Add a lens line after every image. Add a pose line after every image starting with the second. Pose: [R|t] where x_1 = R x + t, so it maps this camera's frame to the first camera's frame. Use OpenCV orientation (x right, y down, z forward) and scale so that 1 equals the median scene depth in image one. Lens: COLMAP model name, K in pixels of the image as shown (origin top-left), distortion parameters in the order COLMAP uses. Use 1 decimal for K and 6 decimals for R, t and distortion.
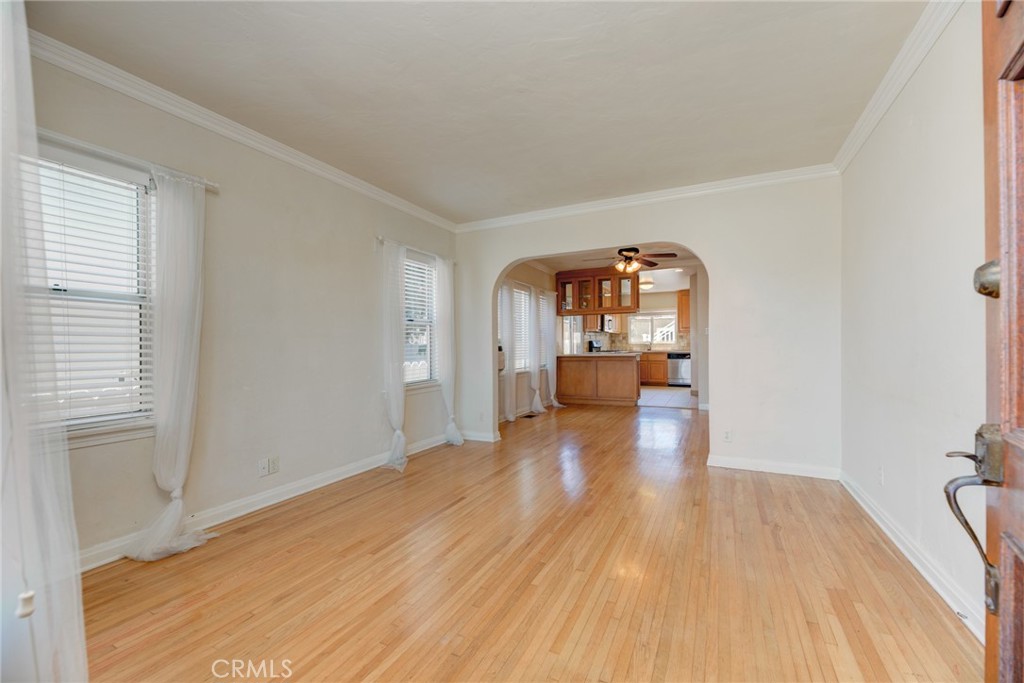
lens RADIAL K [[417.2, 0, 497.2], [0, 417.2, 346.0], [0, 0, 1]] dist [-0.000837, 0.000338]
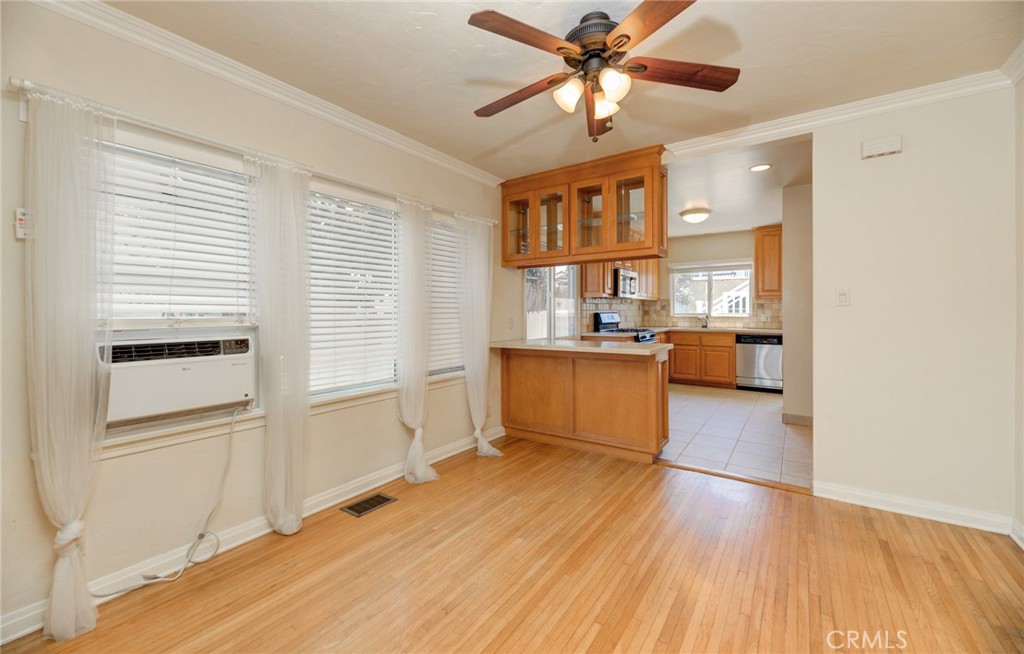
lens RADIAL K [[420.0, 0, 505.7], [0, 420.0, 314.2], [0, 0, 1]] dist [0.003815, -0.000134]
pose [[0.992017, 0.007328, -0.125889, 0.161649], [-0.005949, 0.999918, 0.011333, -0.015436], [0.125962, -0.010494, 0.991980, 0.372327]]
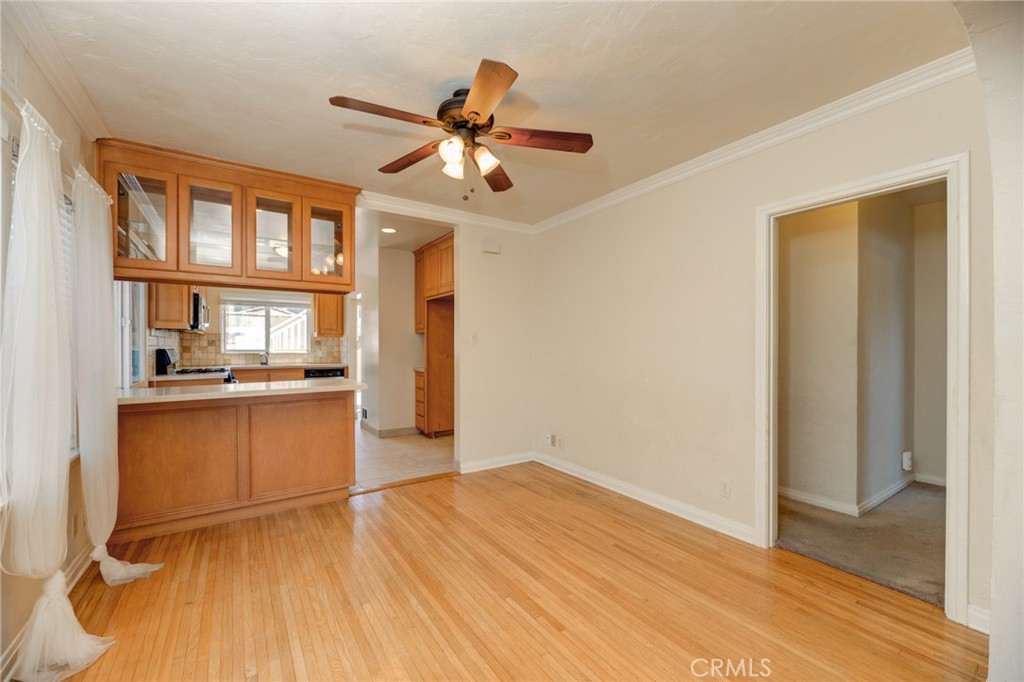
lens RADIAL K [[417.2, 0, 516.9], [0, 417.2, 347.4], [0, 0, 1]] dist [-0.000837, 0.000338]
pose [[0.457781, 0.006660, 0.889040, 0.004807], [-0.005370, 0.999974, -0.004726, -0.013701], [-0.889049, -0.002611, 0.457805, 0.439608]]
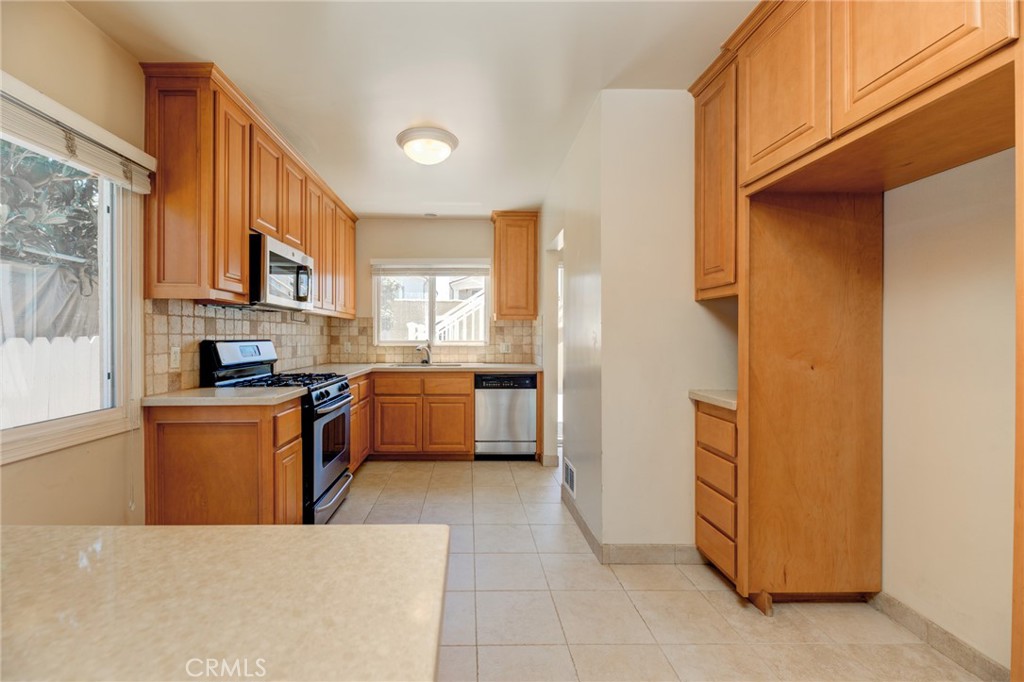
lens RADIAL K [[417.2, 0, 471.4], [0, 417.2, 338.0], [0, 0, 1]] dist [-0.000837, 0.000338]
pose [[0.877727, 0.008157, 0.479092, 0.228533], [-0.009082, 0.999959, -0.000387, -0.014328], [-0.479075, -0.004011, 0.877765, 0.676249]]
